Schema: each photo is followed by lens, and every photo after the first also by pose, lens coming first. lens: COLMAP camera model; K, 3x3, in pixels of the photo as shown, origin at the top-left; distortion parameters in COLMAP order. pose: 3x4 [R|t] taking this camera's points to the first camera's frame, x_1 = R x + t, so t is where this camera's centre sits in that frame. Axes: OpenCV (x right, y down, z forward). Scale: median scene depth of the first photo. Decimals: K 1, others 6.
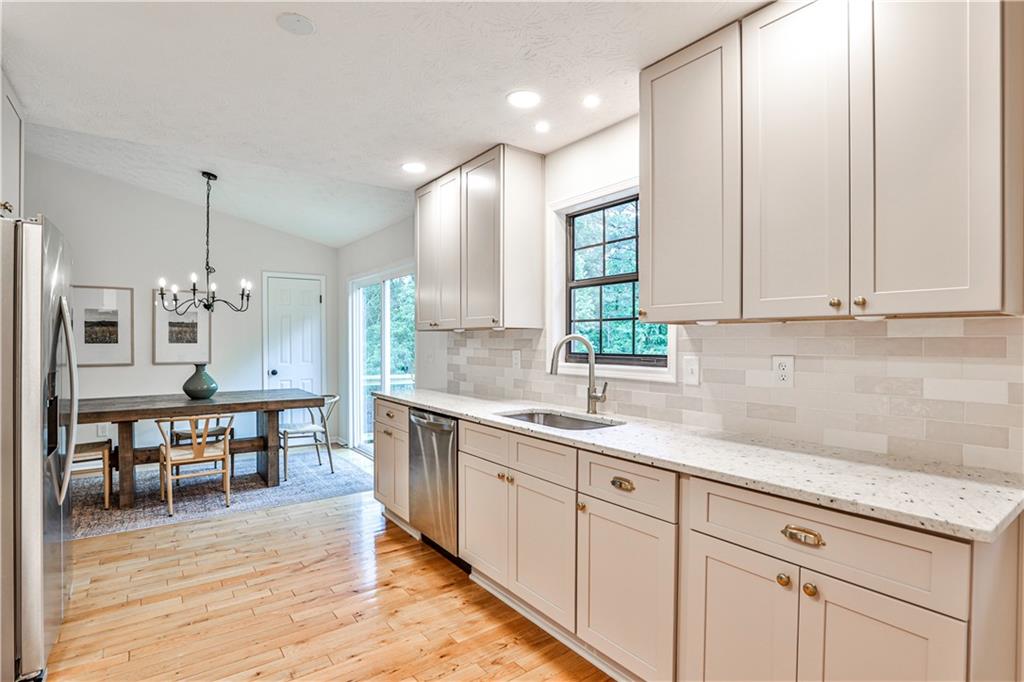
lens RADIAL K [[523.2, 0, 512.0], [0, 523.2, 341.0], [0, 0, 1]] dist [-0.053328, 0.015801]
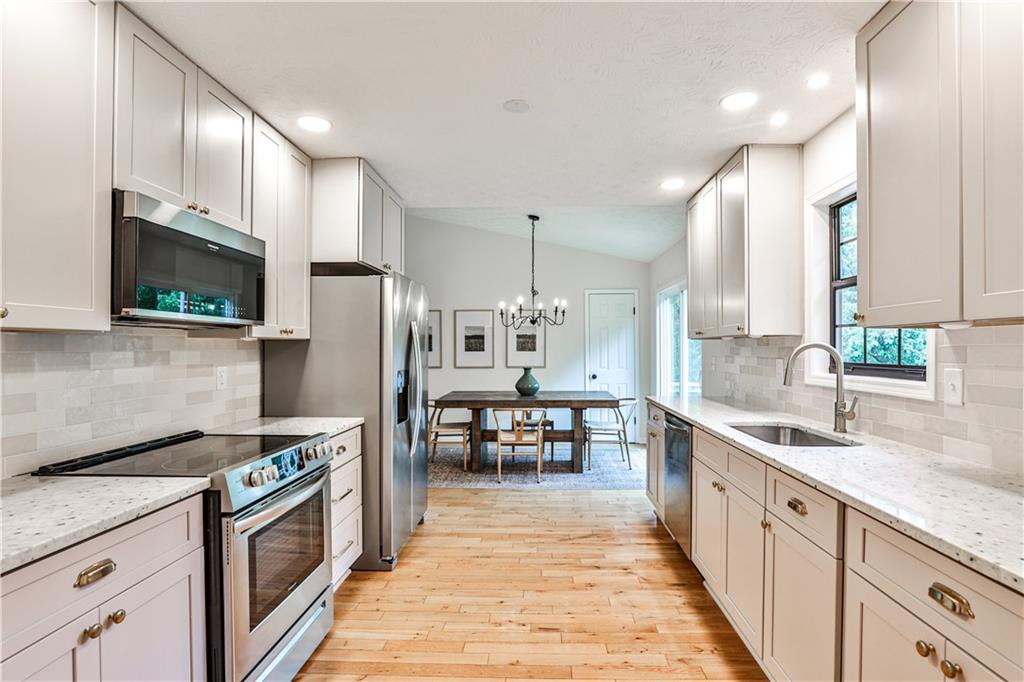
lens RADIAL K [[523.2, 0, 512.0], [0, 523.2, 341.0], [0, 0, 1]] dist [-0.053328, 0.015801]
pose [[0.762930, -0.012433, -0.646362, 0.253578], [0.003145, 0.999875, -0.015521, -0.001337], [0.646473, 0.009808, 0.762873, -0.008684]]
